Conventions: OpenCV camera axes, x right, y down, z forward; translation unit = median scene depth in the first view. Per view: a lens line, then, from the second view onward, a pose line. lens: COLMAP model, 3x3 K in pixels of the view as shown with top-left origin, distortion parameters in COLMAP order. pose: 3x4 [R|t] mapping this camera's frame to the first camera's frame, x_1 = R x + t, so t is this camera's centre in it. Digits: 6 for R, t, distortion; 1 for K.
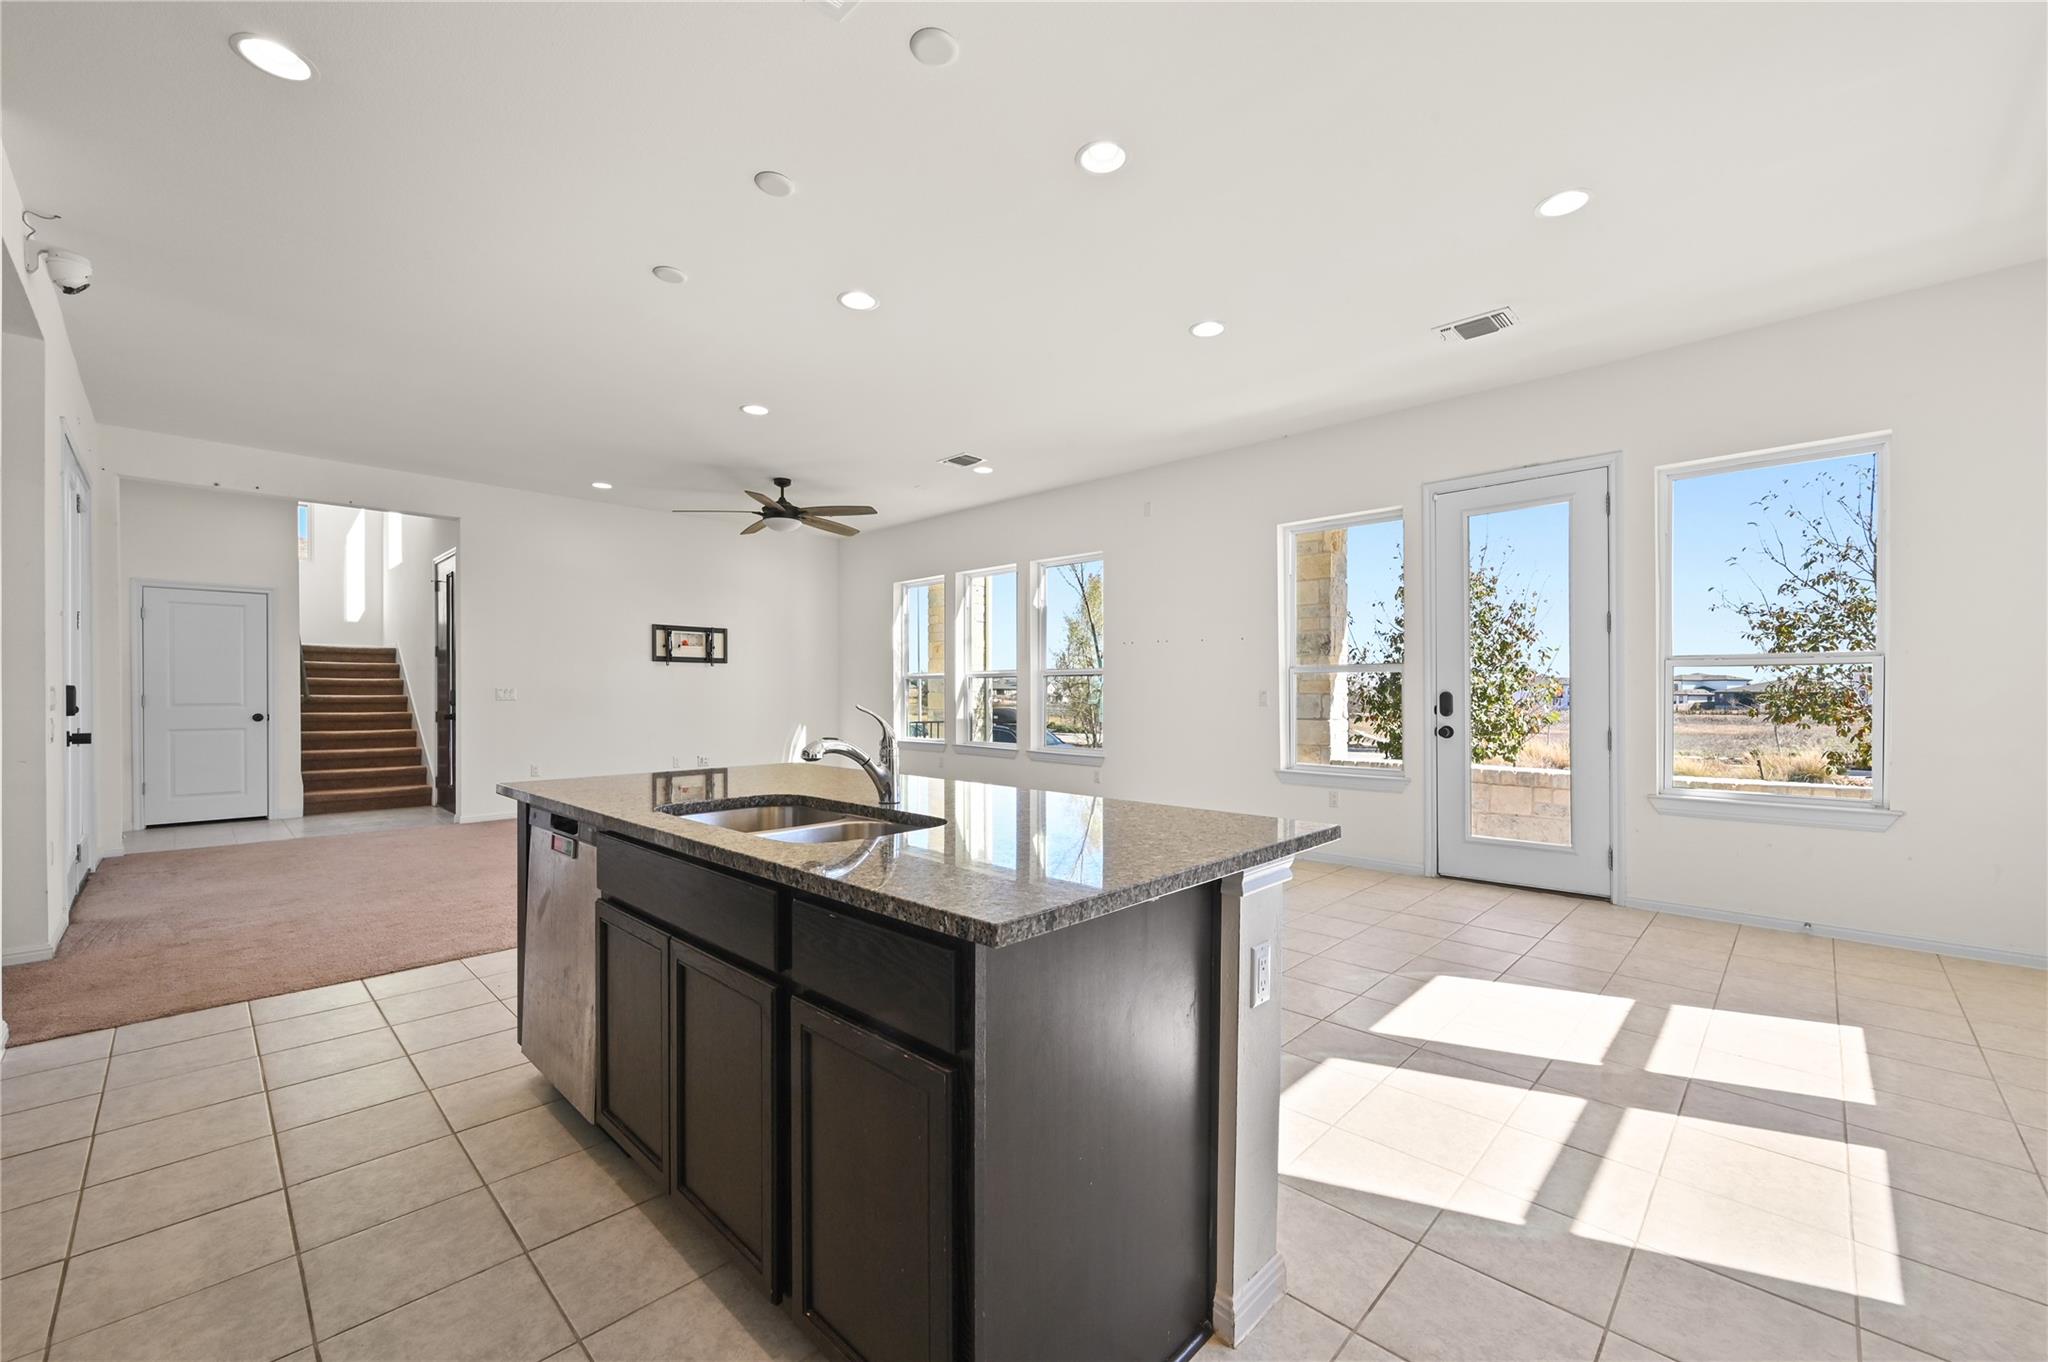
lens RADIAL K [[814.0, 0, 1026.2], [0, 814.0, 688.4], [0, 0, 1]] dist [0.001203, 0.000745]
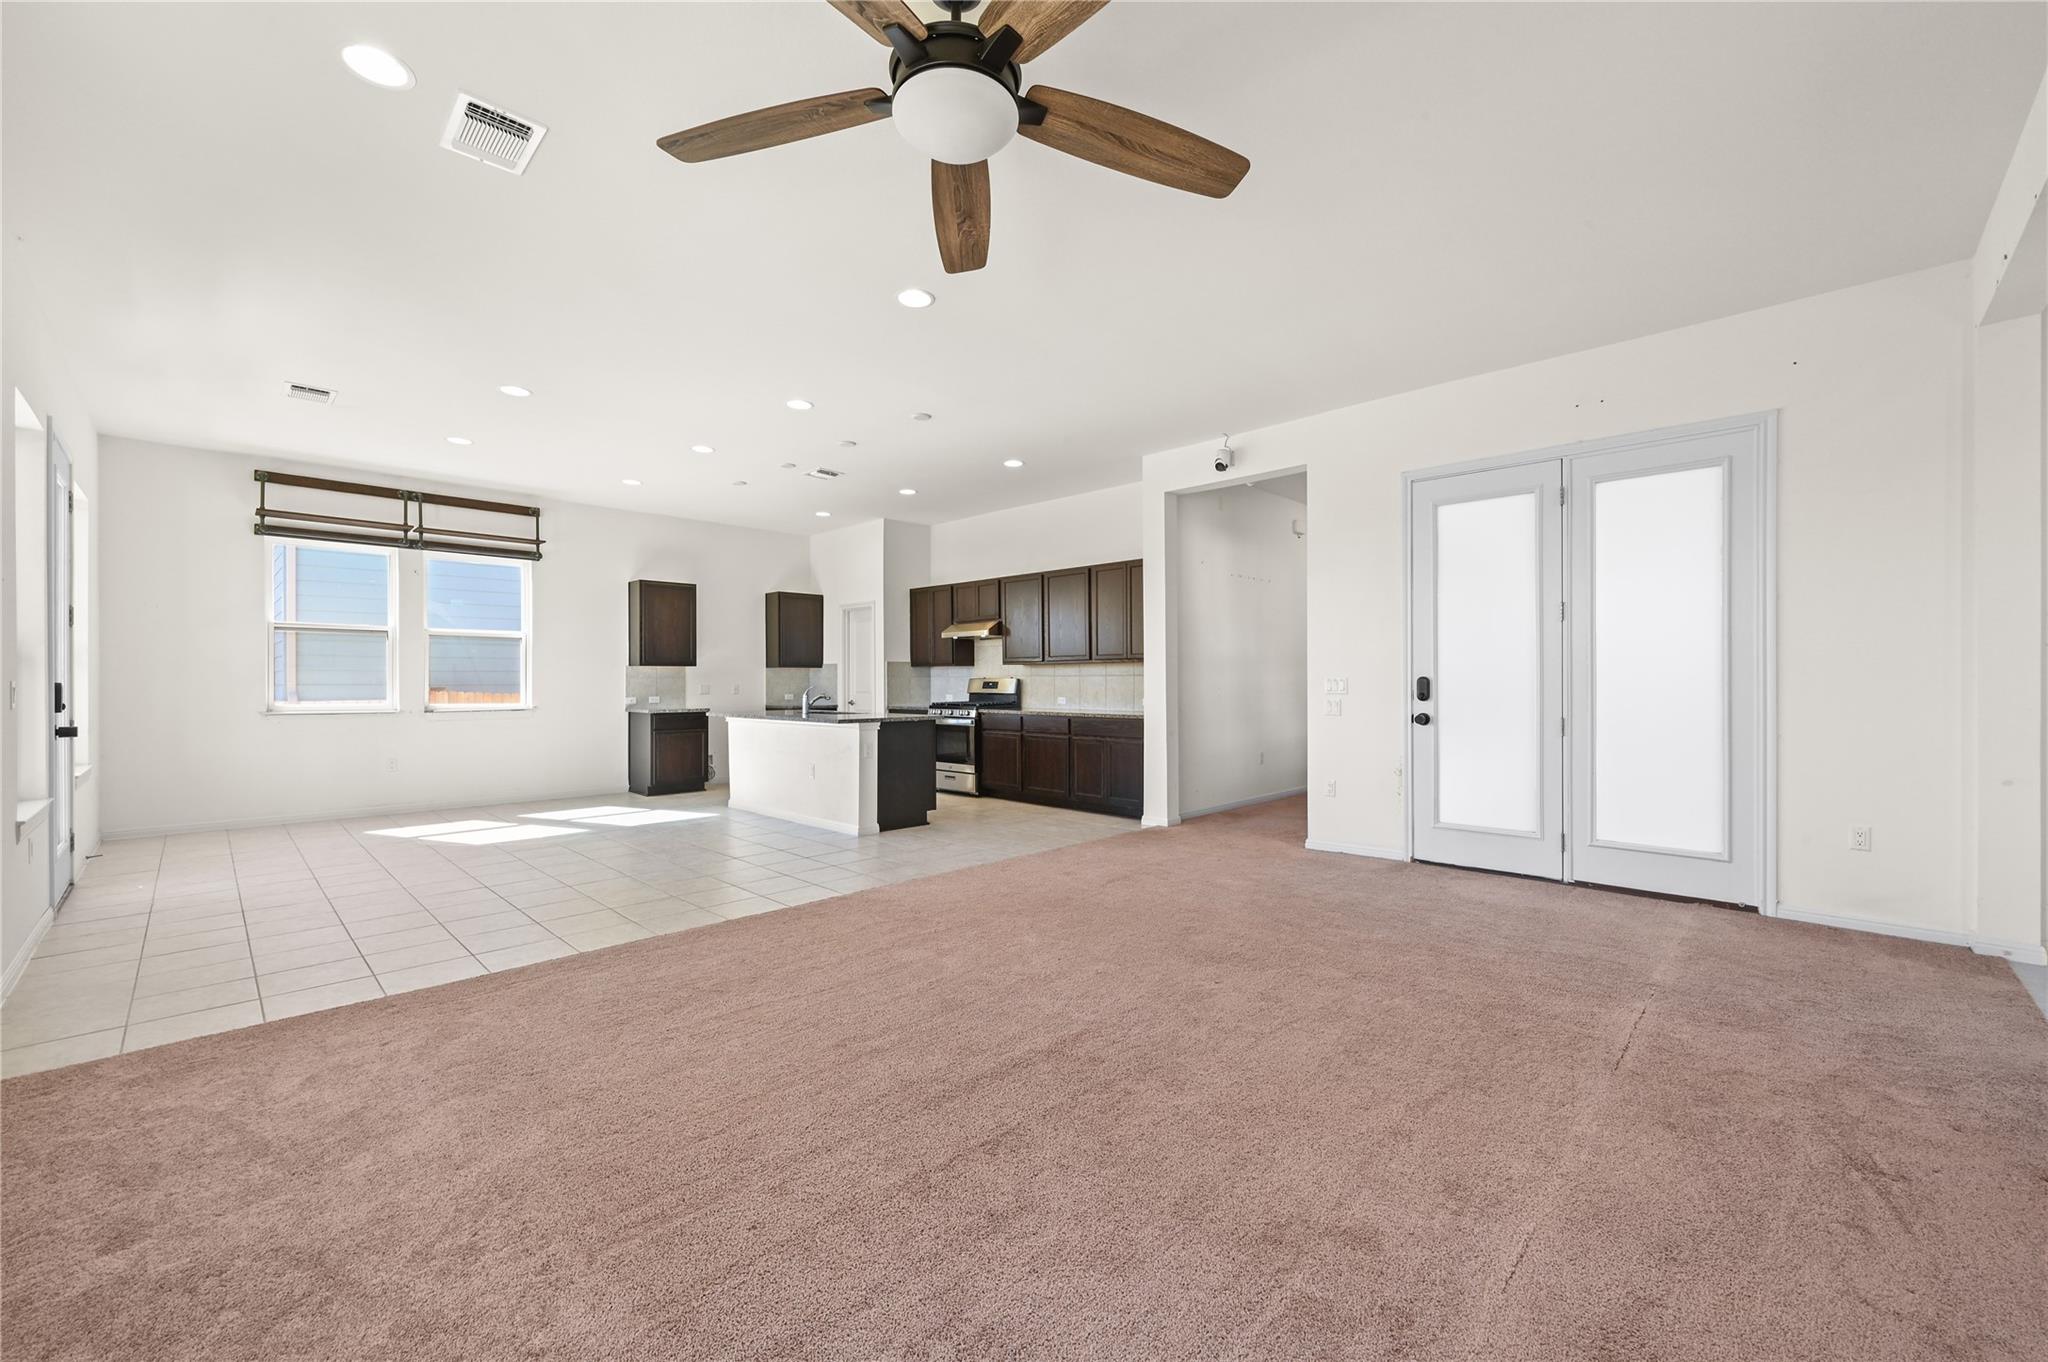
lens RADIAL K [[814.0, 0, 1029.1], [0, 814.0, 684.6], [0, 0, 1]] dist [0.001203, 0.000745]
pose [[-0.999991, 0.001136, 0.003970, -0.302756], [0.001154, 0.999990, 0.004405, 0.001477], [-0.003965, 0.004409, -0.999982, 1.201260]]
